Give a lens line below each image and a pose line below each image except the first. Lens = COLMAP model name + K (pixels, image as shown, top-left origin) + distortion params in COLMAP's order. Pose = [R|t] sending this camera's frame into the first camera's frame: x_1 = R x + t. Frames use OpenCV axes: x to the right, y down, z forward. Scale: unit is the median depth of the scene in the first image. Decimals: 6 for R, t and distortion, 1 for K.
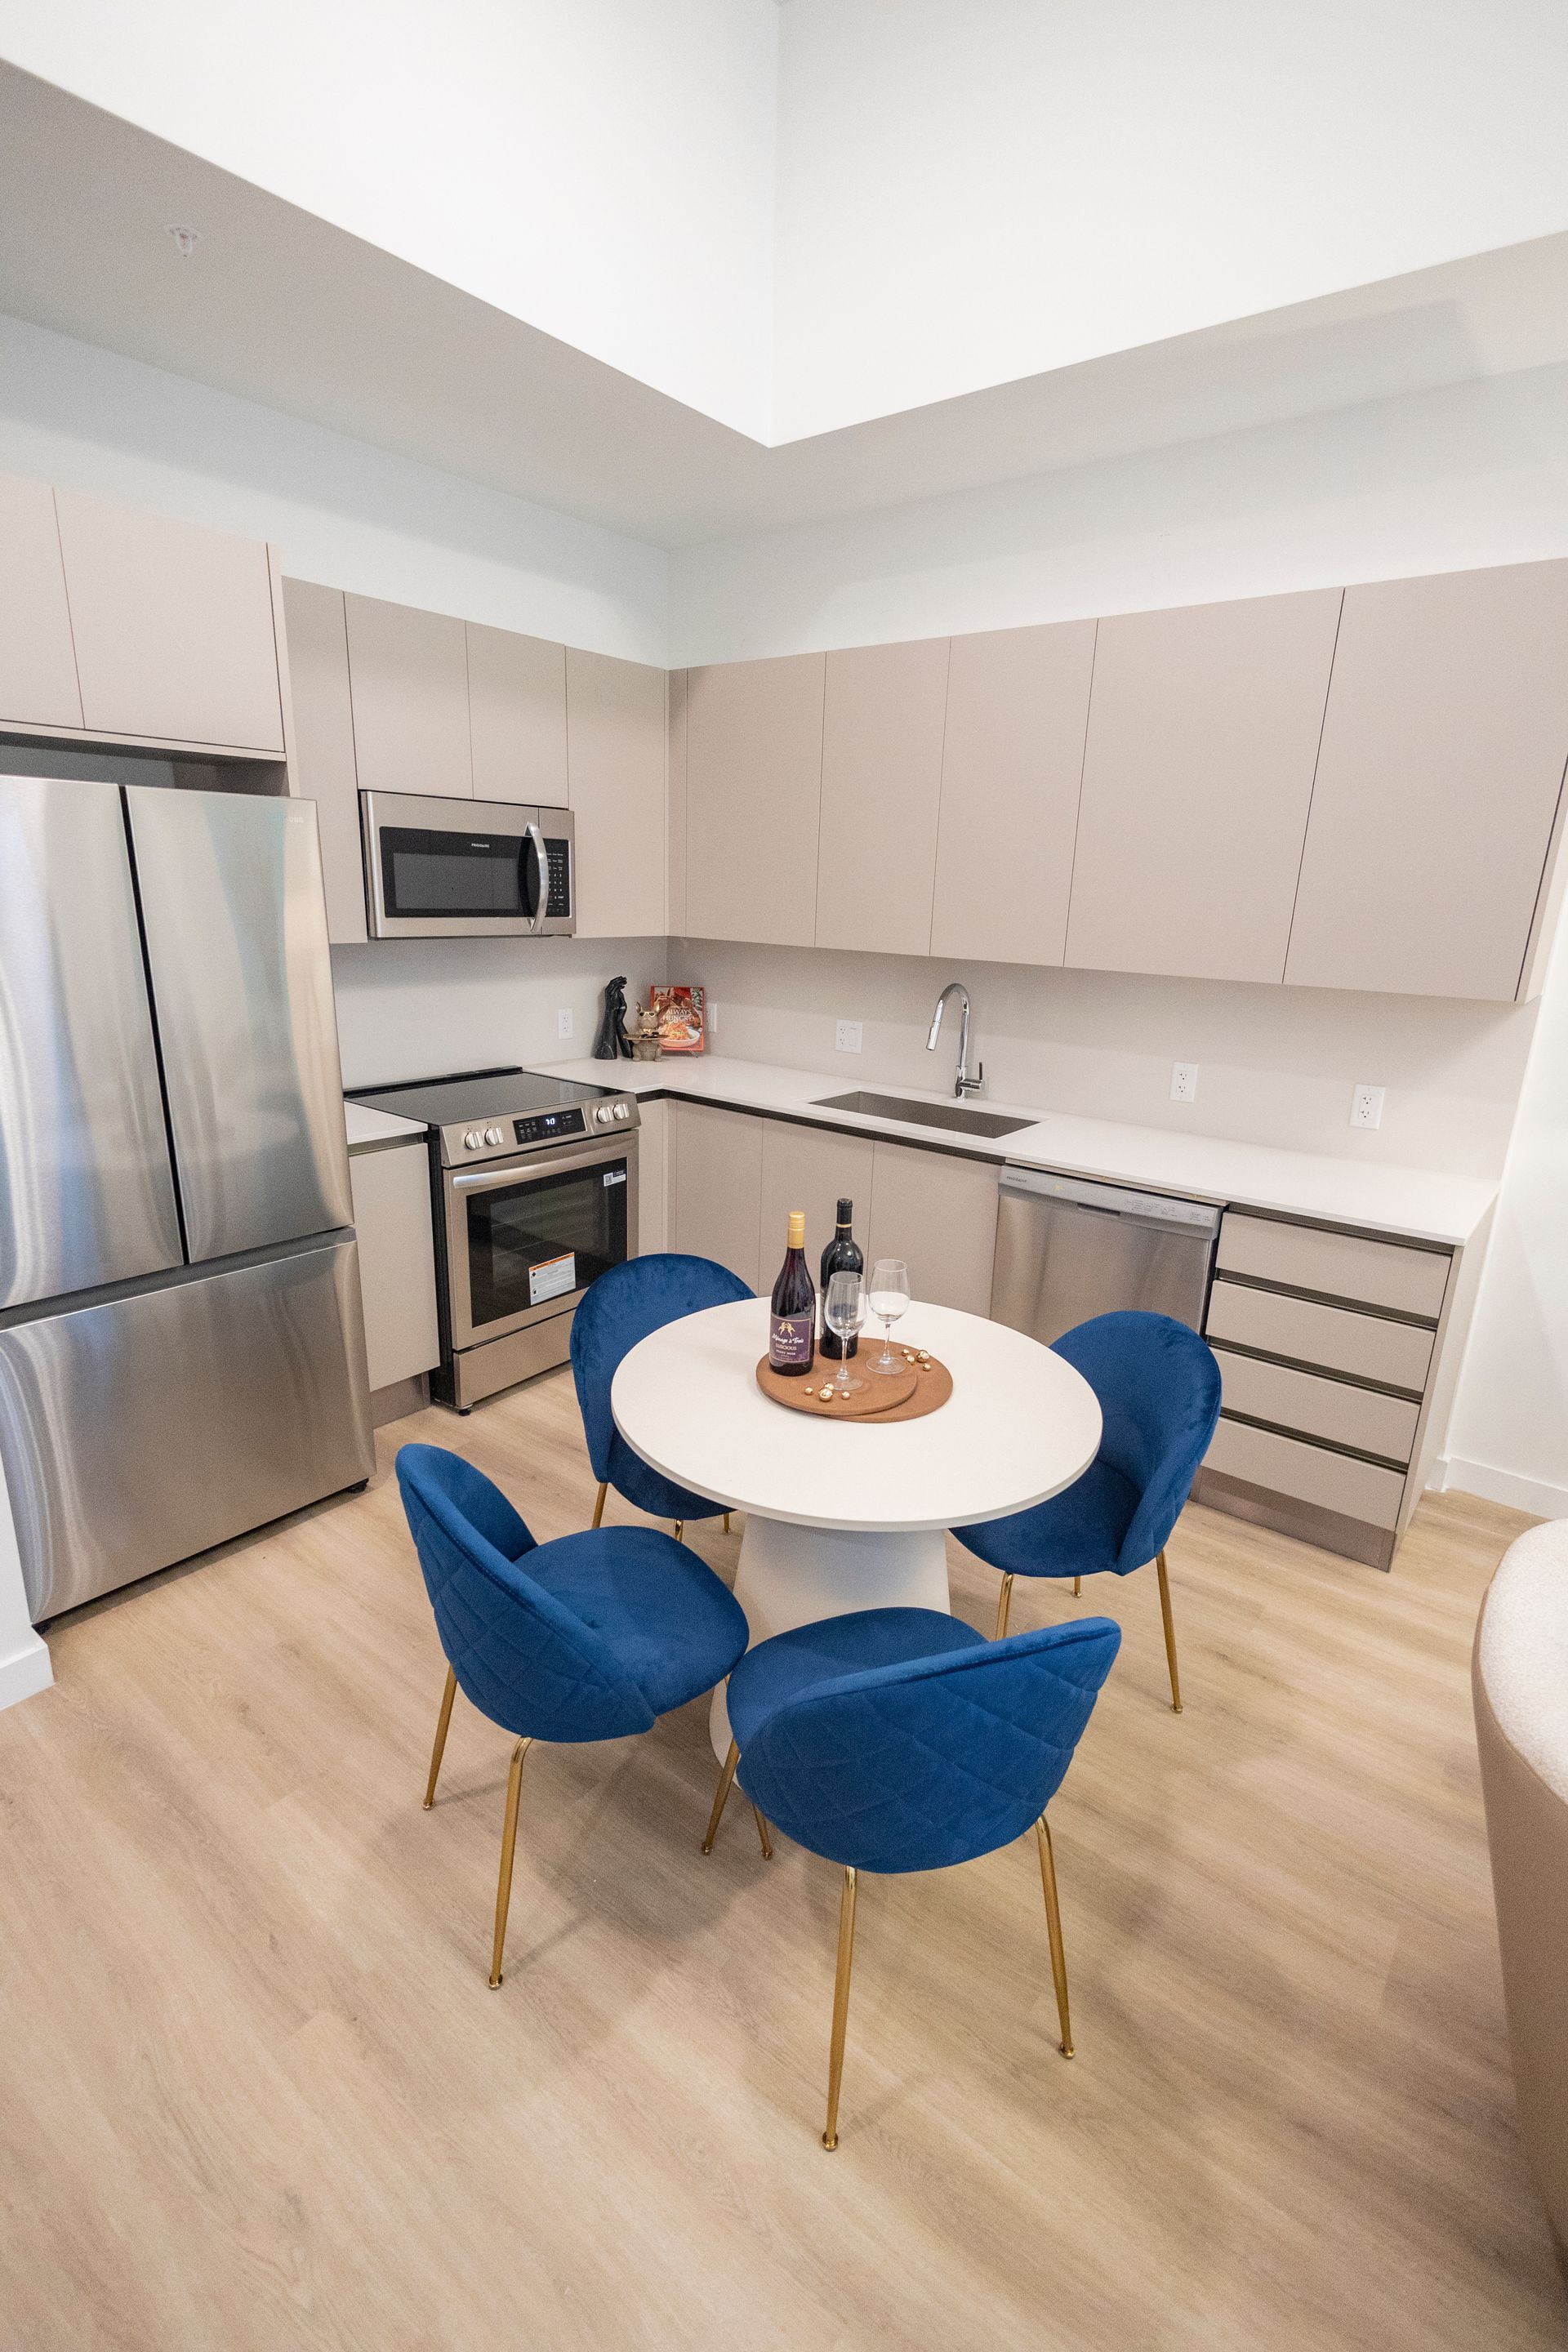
lens RADIAL K [[1073.0, 0, 784.1], [0, 1073.0, 1182.4], [0, 0, 1]] dist [0.005612, -0.000191]
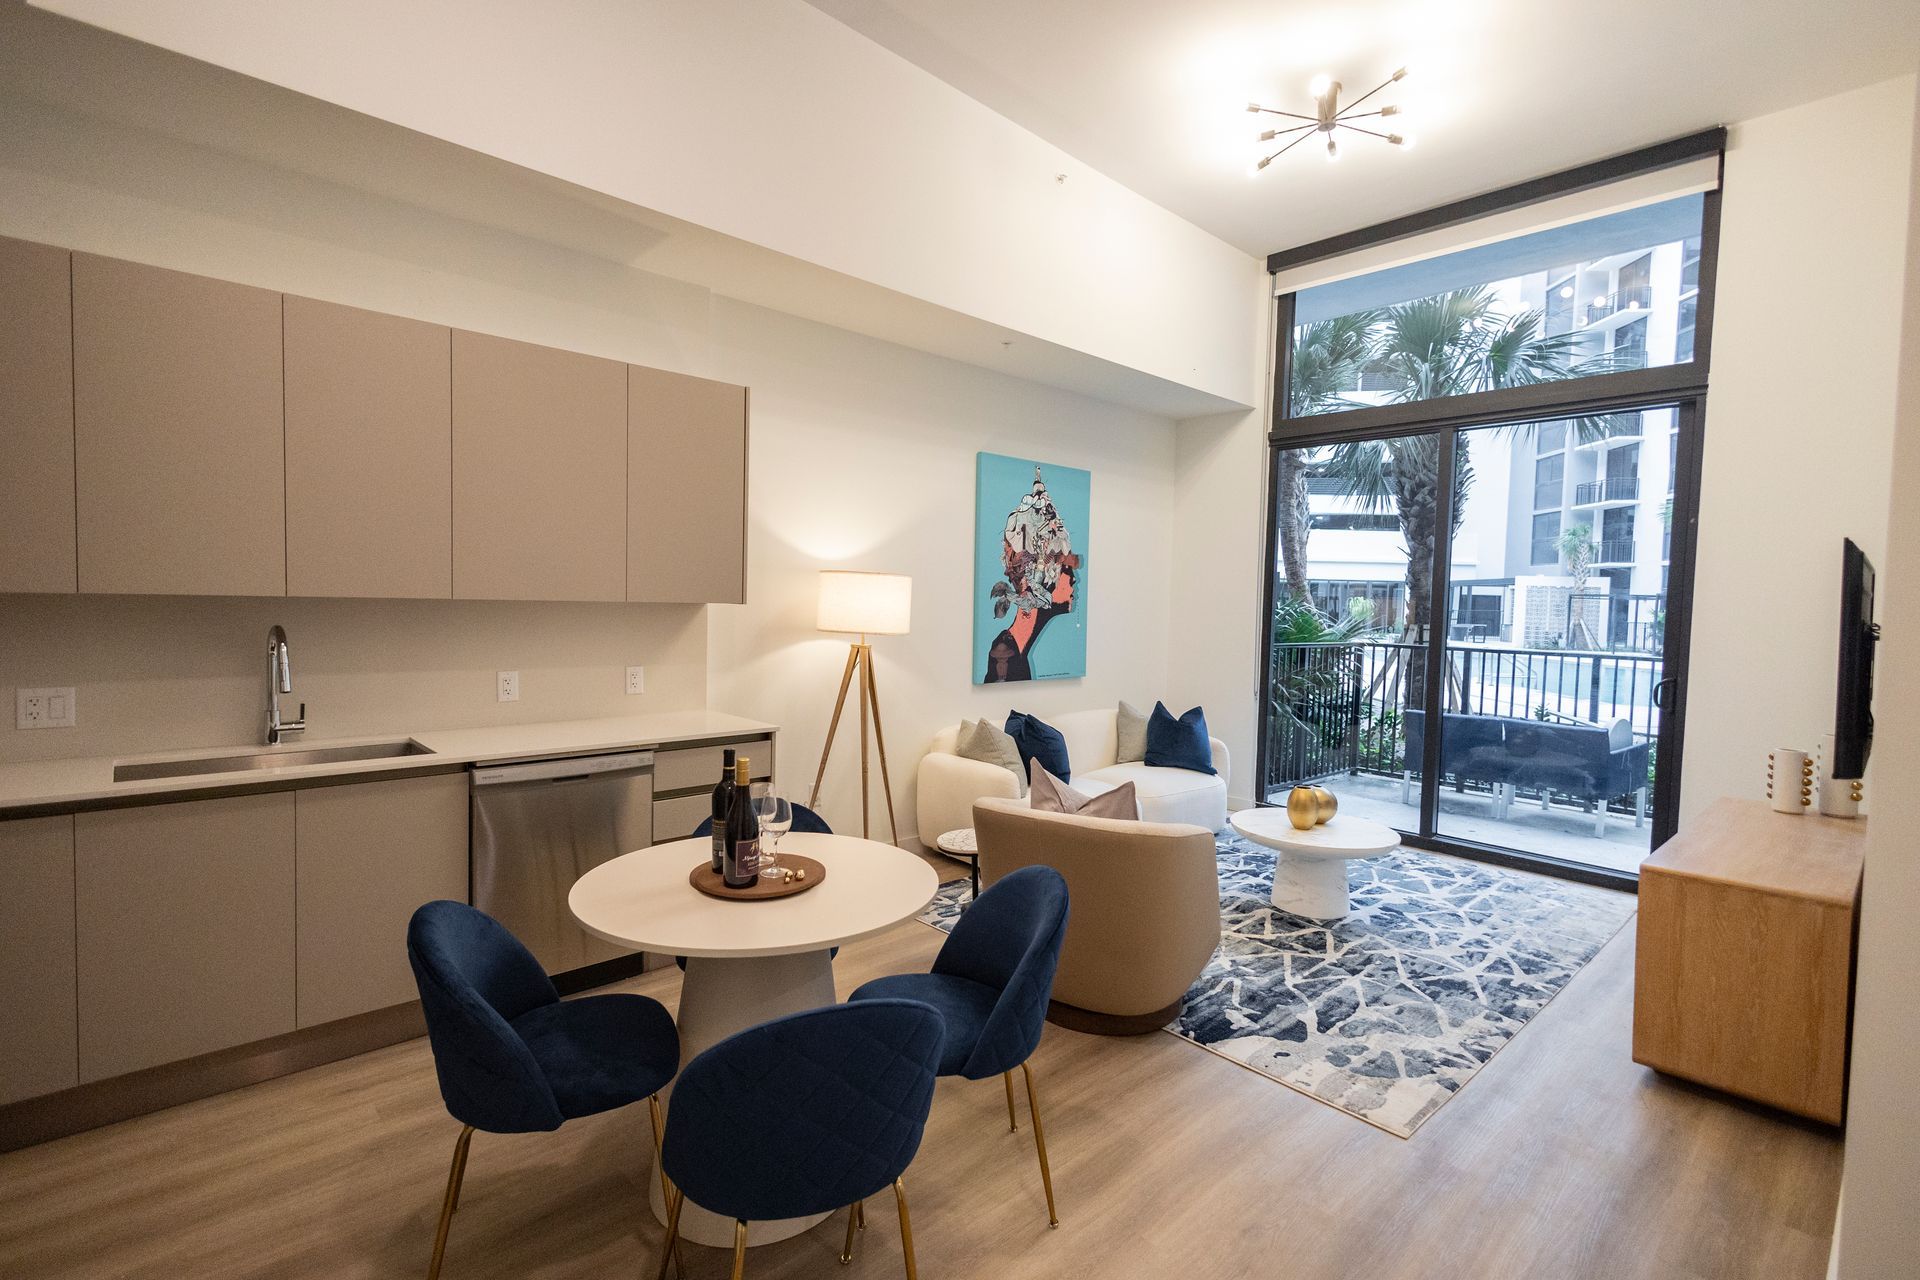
lens RADIAL K [[875.9, 0, 953.7], [0, 875.9, 643.6], [0, 0, 1]] dist [0.005612, -0.000191]
pose [[0.163342, -0.079154, 0.983389, -0.568610], [0.251507, 0.967183, 0.036075, -0.046618], [-0.953973, 0.241437, 0.177889, 0.295804]]
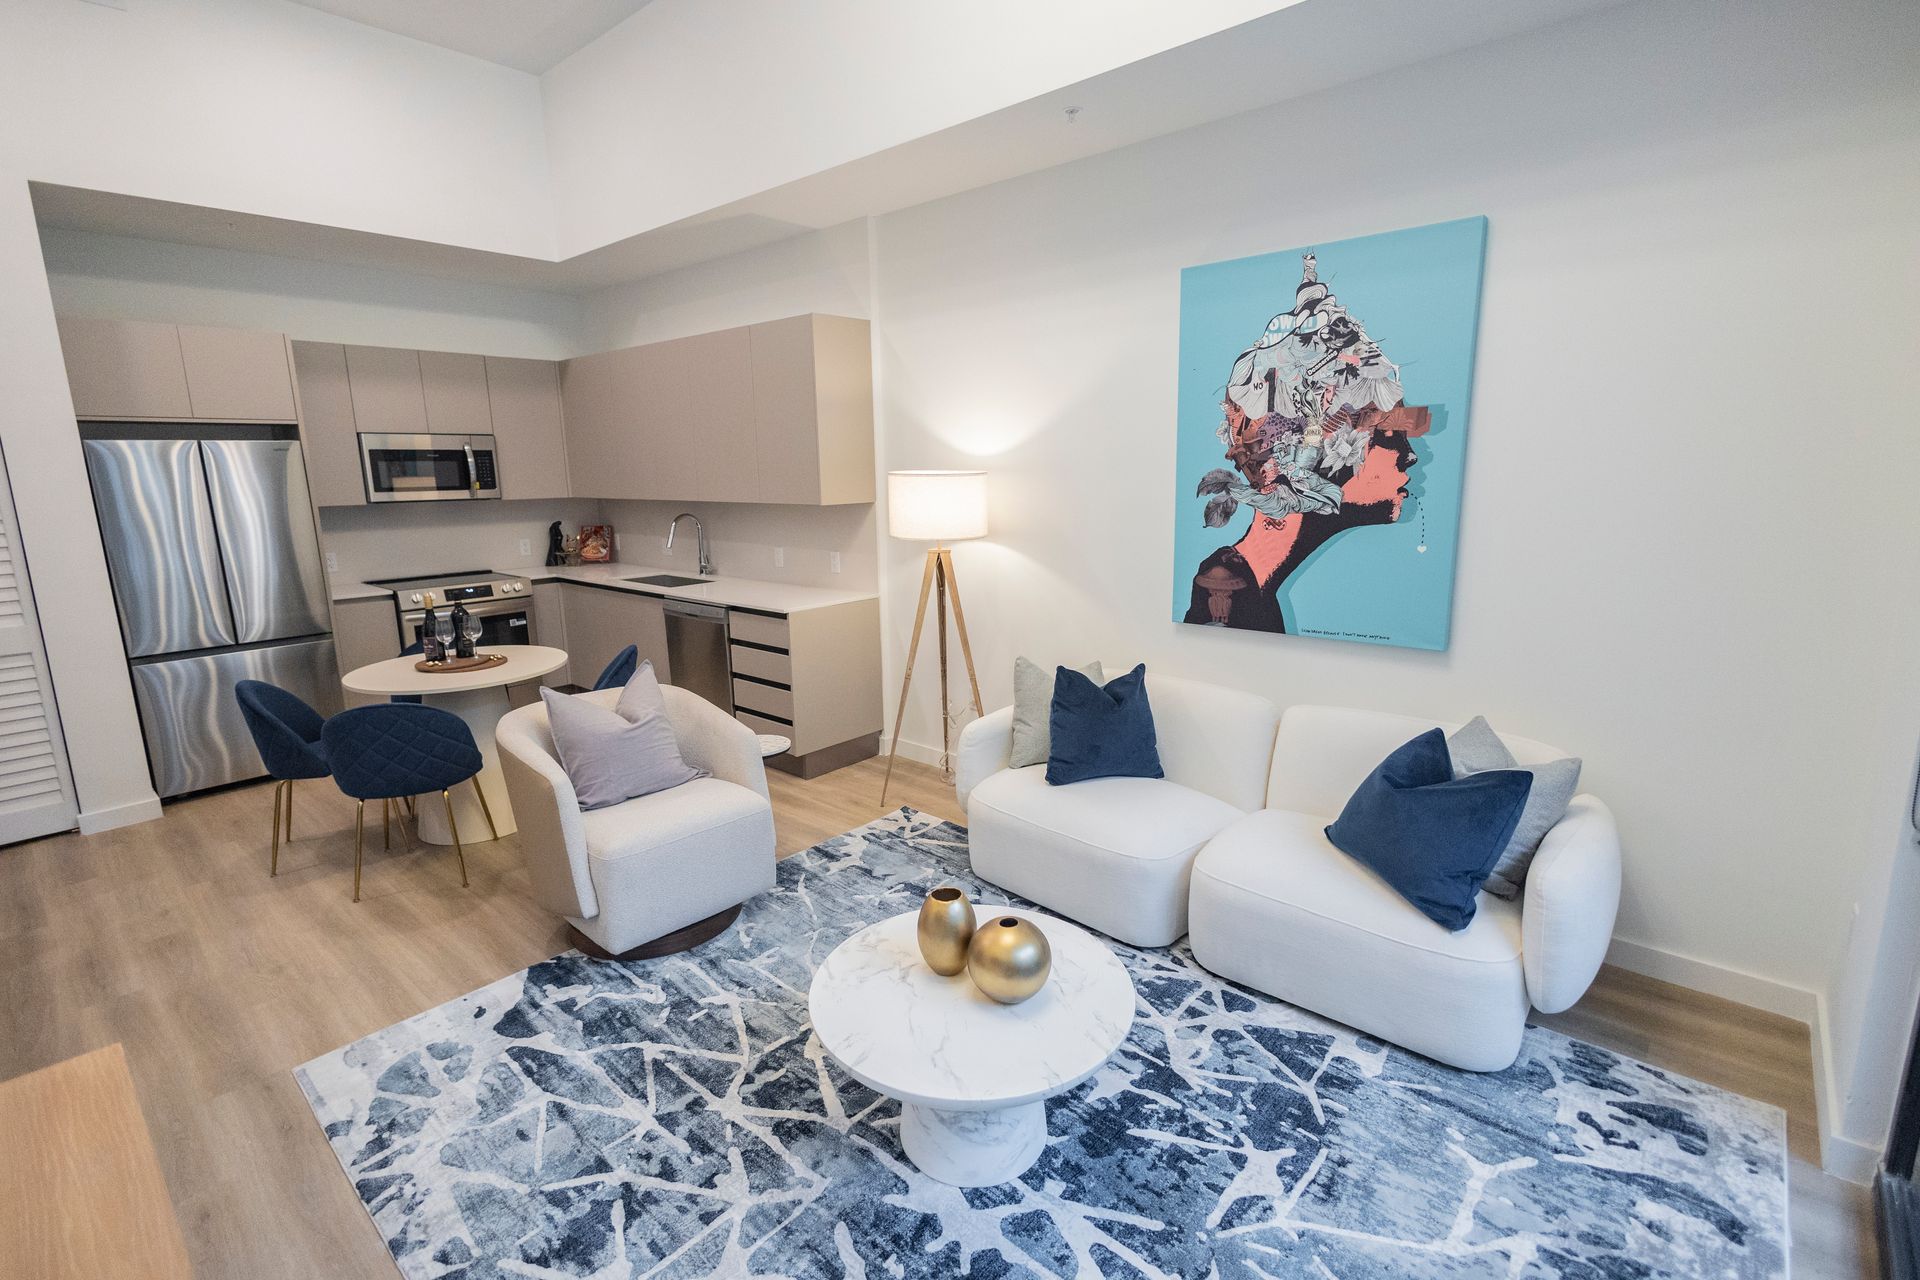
lens RADIAL K [[875.9, 0, 959.8], [0, 875.9, 639.8], [0, 0, 1]] dist [0.005612, -0.000191]
pose [[0.997445, -0.037254, -0.060963, 0.796474], [0.032483, 0.996467, -0.077450, 0.192187], [0.063632, 0.075271, 0.995131, -0.556598]]
